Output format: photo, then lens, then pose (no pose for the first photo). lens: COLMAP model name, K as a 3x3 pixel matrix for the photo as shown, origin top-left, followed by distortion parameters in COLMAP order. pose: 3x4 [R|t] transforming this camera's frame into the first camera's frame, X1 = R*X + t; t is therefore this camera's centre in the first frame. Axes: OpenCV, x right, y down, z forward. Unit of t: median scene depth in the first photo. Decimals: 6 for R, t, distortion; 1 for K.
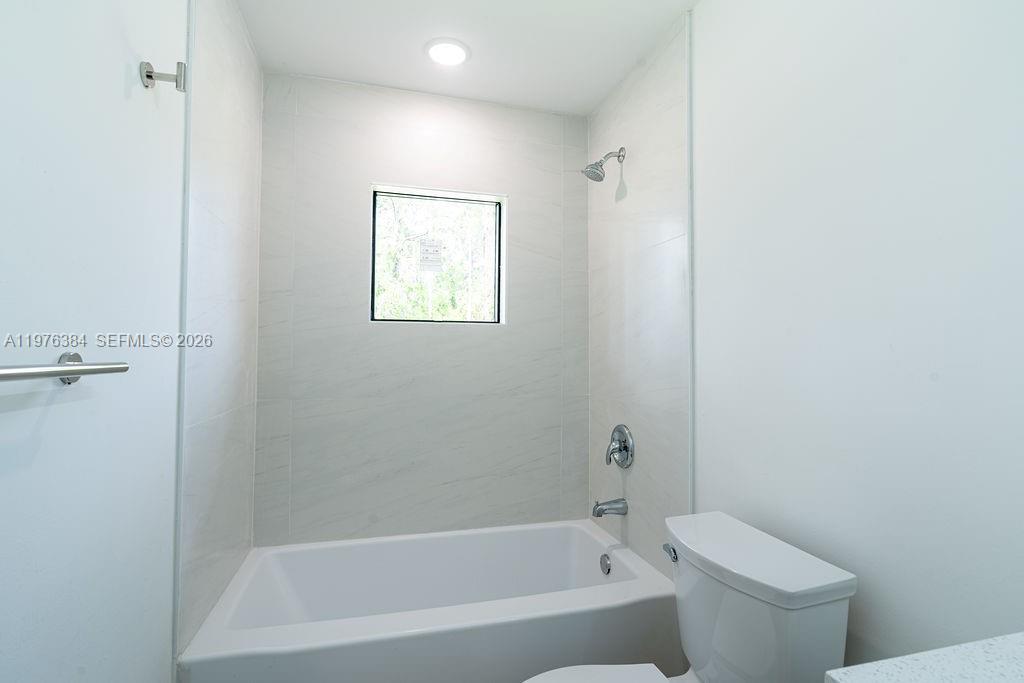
lens RADIAL K [[480.3, 0, 509.2], [0, 480.3, 344.0], [0, 0, 1]] dist [-0.013359, -0.000142]
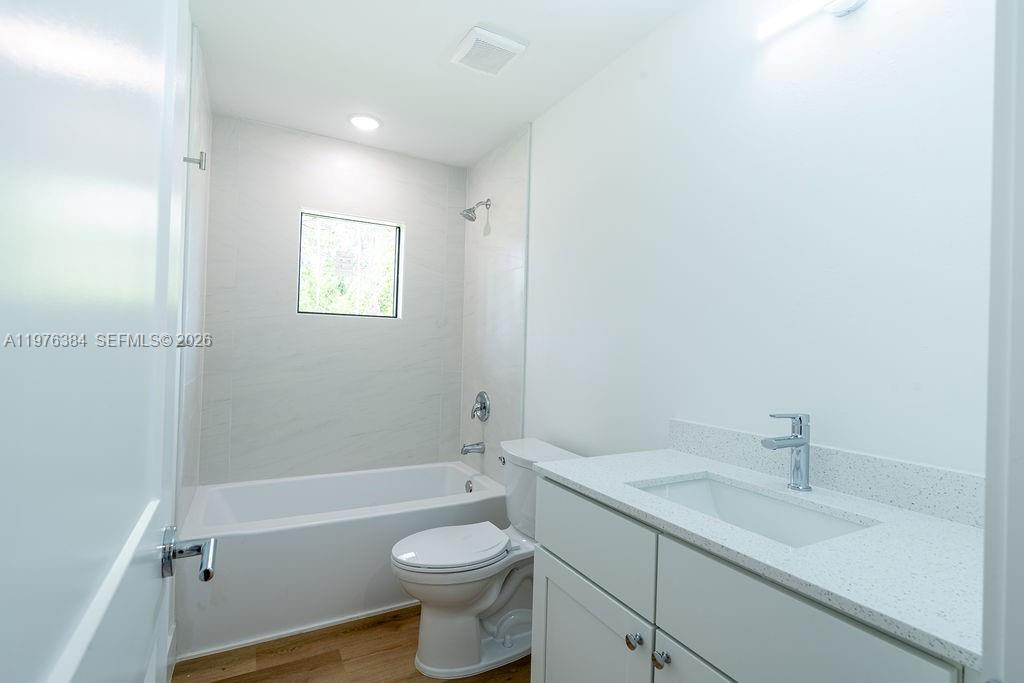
lens RADIAL K [[480.3, 0, 509.2], [0, 480.3, 344.0], [0, 0, 1]] dist [-0.013359, -0.000142]
pose [[0.972524, 0.023844, 0.231580, -0.027596], [-0.029301, 0.999368, 0.020150, -0.007310], [-0.230953, -0.026382, 0.972607, -0.428928]]
